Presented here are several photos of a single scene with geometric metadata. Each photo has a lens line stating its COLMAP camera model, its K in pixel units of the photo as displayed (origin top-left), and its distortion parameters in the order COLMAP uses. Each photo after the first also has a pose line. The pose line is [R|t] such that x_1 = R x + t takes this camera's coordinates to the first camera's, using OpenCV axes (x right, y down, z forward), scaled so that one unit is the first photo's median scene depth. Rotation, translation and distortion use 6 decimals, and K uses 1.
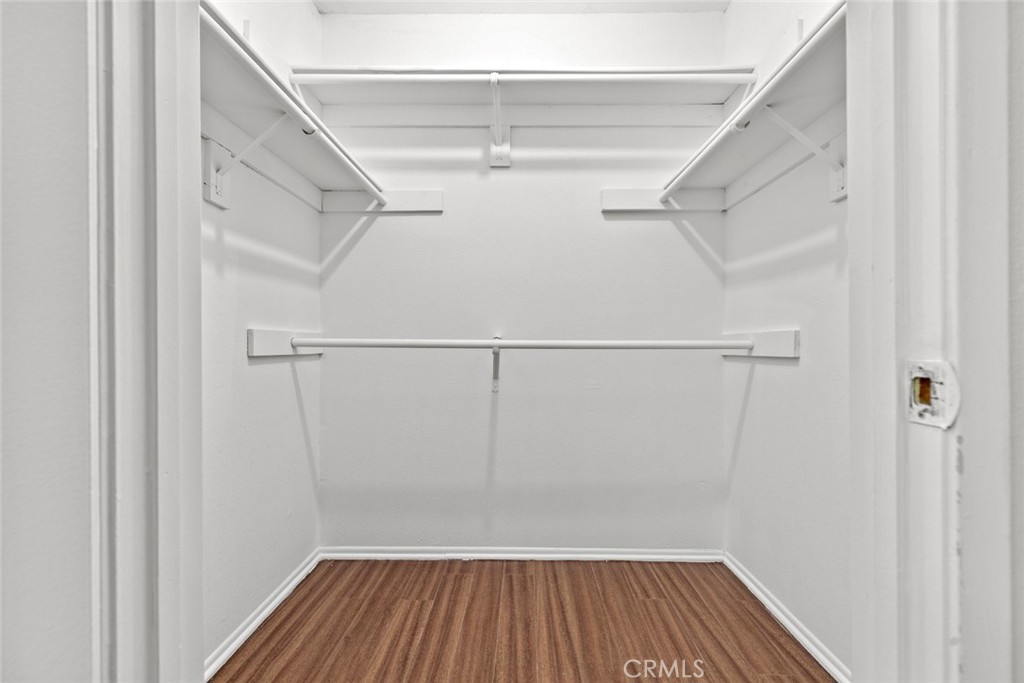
lens RADIAL K [[469.7, 0, 508.1], [0, 469.7, 345.7], [0, 0, 1]] dist [0.003471, 0.000944]
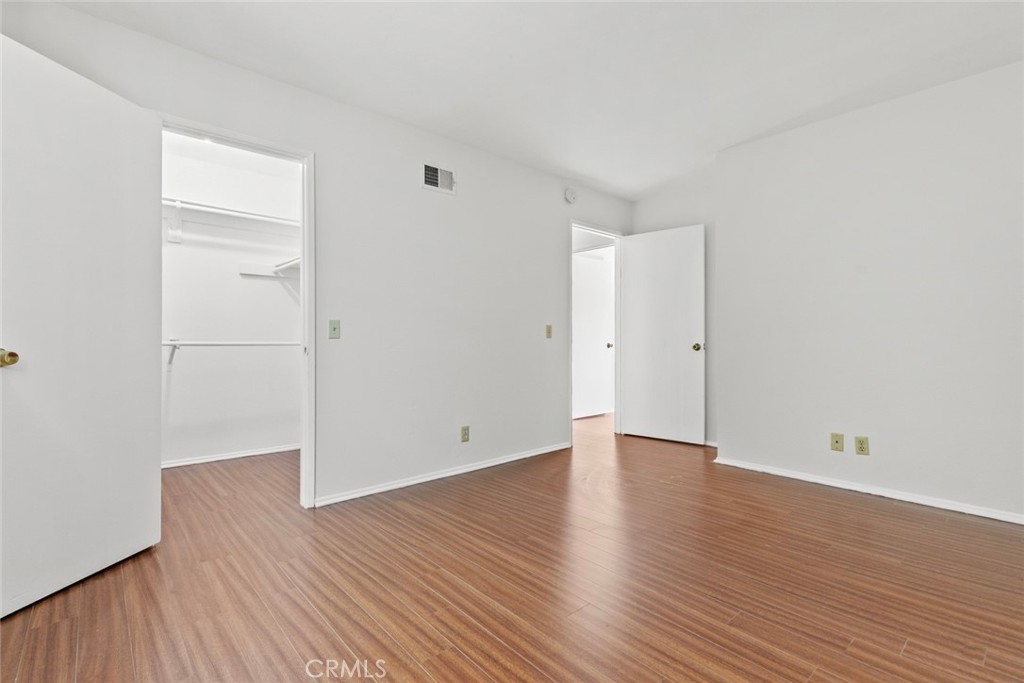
lens RADIAL K [[469.7, 0, 508.5], [0, 469.7, 340.0], [0, 0, 1]] dist [0.003471, 0.000944]
pose [[0.735265, -0.004030, 0.677768, -0.304471], [0.011570, 0.999911, -0.006607, 0.010527], [-0.677681, 0.012699, 0.735246, -1.174820]]
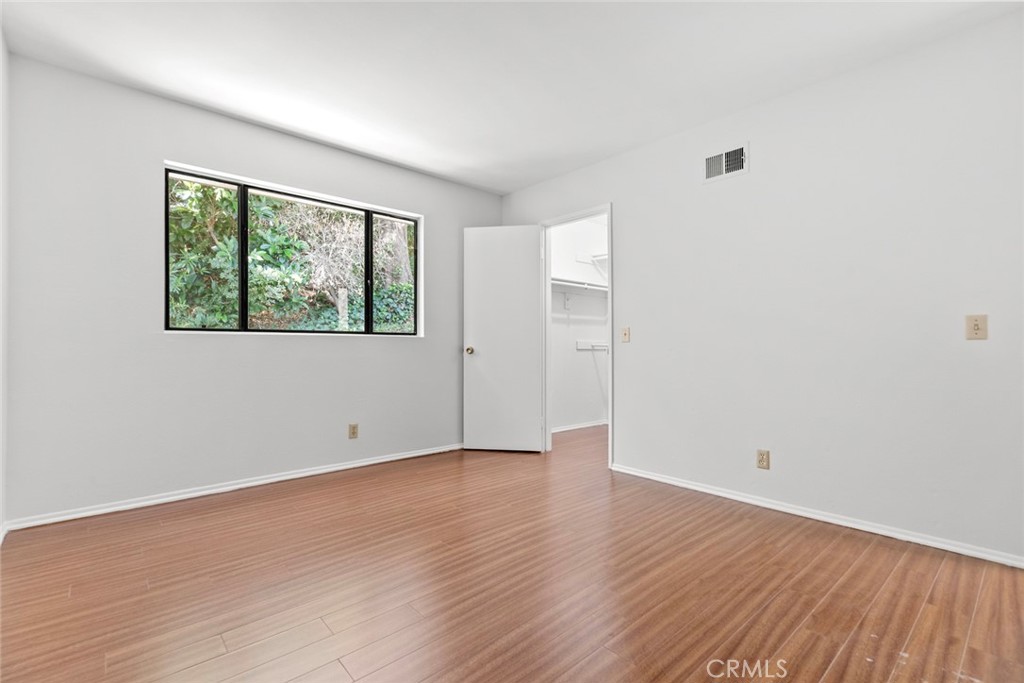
lens RADIAL K [[469.7, 0, 510.0], [0, 469.7, 340.1], [0, 0, 1]] dist [0.003471, 0.000944]
pose [[0.684090, -0.010670, -0.729319, 1.240430], [-0.002456, 0.999854, -0.016932, 0.012037], [0.729393, 0.013374, 0.683964, -1.309643]]
